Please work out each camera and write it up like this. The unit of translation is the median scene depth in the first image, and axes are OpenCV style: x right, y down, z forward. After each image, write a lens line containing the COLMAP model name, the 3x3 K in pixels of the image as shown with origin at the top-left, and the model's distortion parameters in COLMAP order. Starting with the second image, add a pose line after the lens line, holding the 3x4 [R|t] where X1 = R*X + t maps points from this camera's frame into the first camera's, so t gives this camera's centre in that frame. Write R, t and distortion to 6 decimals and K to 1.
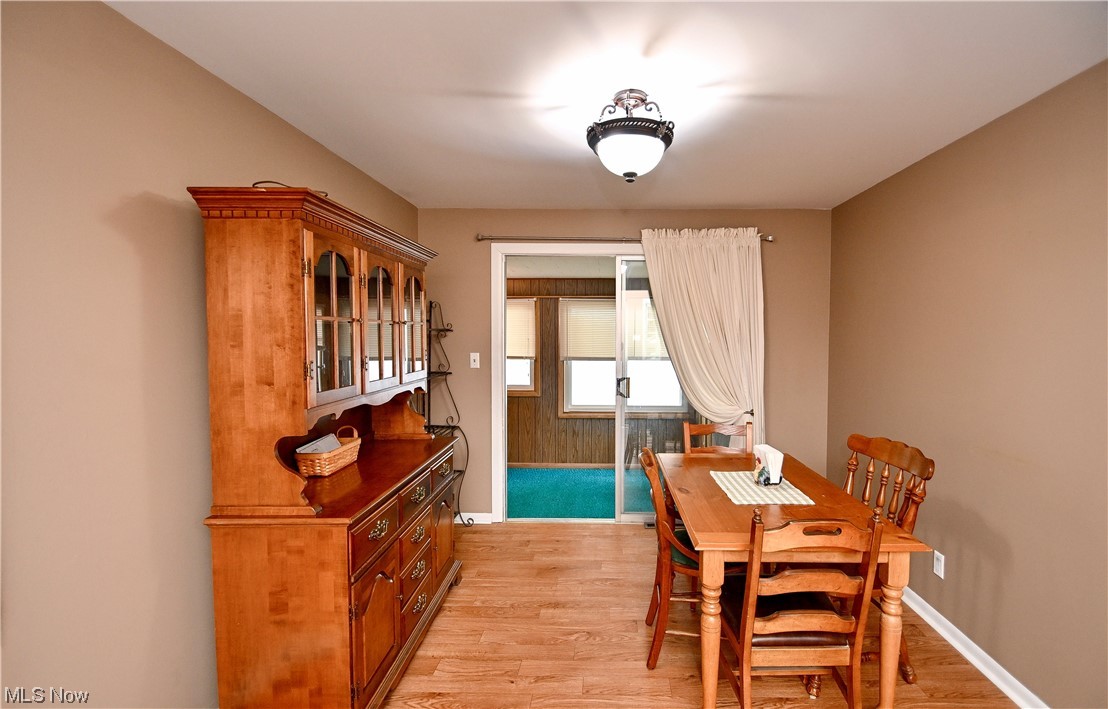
lens RADIAL K [[502.3, 0, 604.1], [0, 502.3, 352.8], [0, 0, 1]] dist [0.025503, -0.000119]
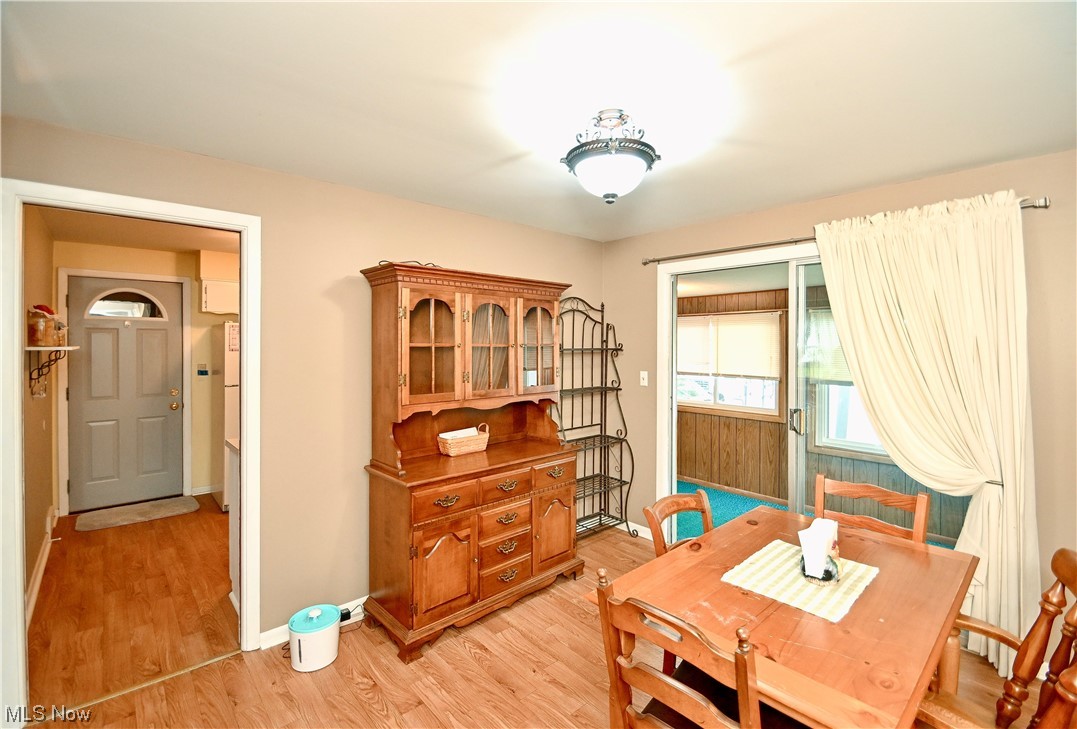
lens RADIAL K [[493.4, 0, 533.7], [0, 493.4, 346.4], [0, 0, 1]] dist [0.002086, 0.000011]
pose [[0.663818, 0.000381, -0.747894, 0.541961], [-0.030106, 0.999203, -0.026212, -0.027005], [0.747288, 0.039917, 0.663300, 0.223748]]
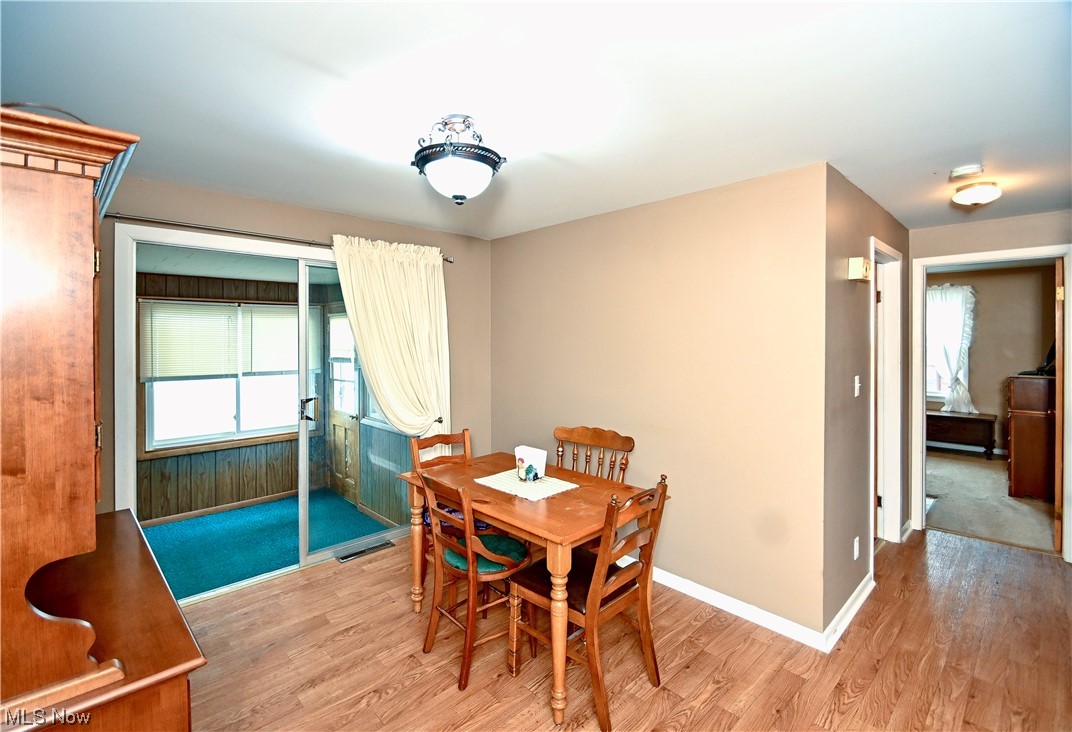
lens RADIAL K [[492.0, 0, 533.3], [0, 492.0, 339.1], [0, 0, 1]] dist [0.017943, -0.017956]
pose [[0.714736, -0.008101, 0.699348, -0.434151], [0.032158, 0.999256, -0.021291, -0.035039], [-0.698655, 0.037707, 0.714465, 0.166467]]
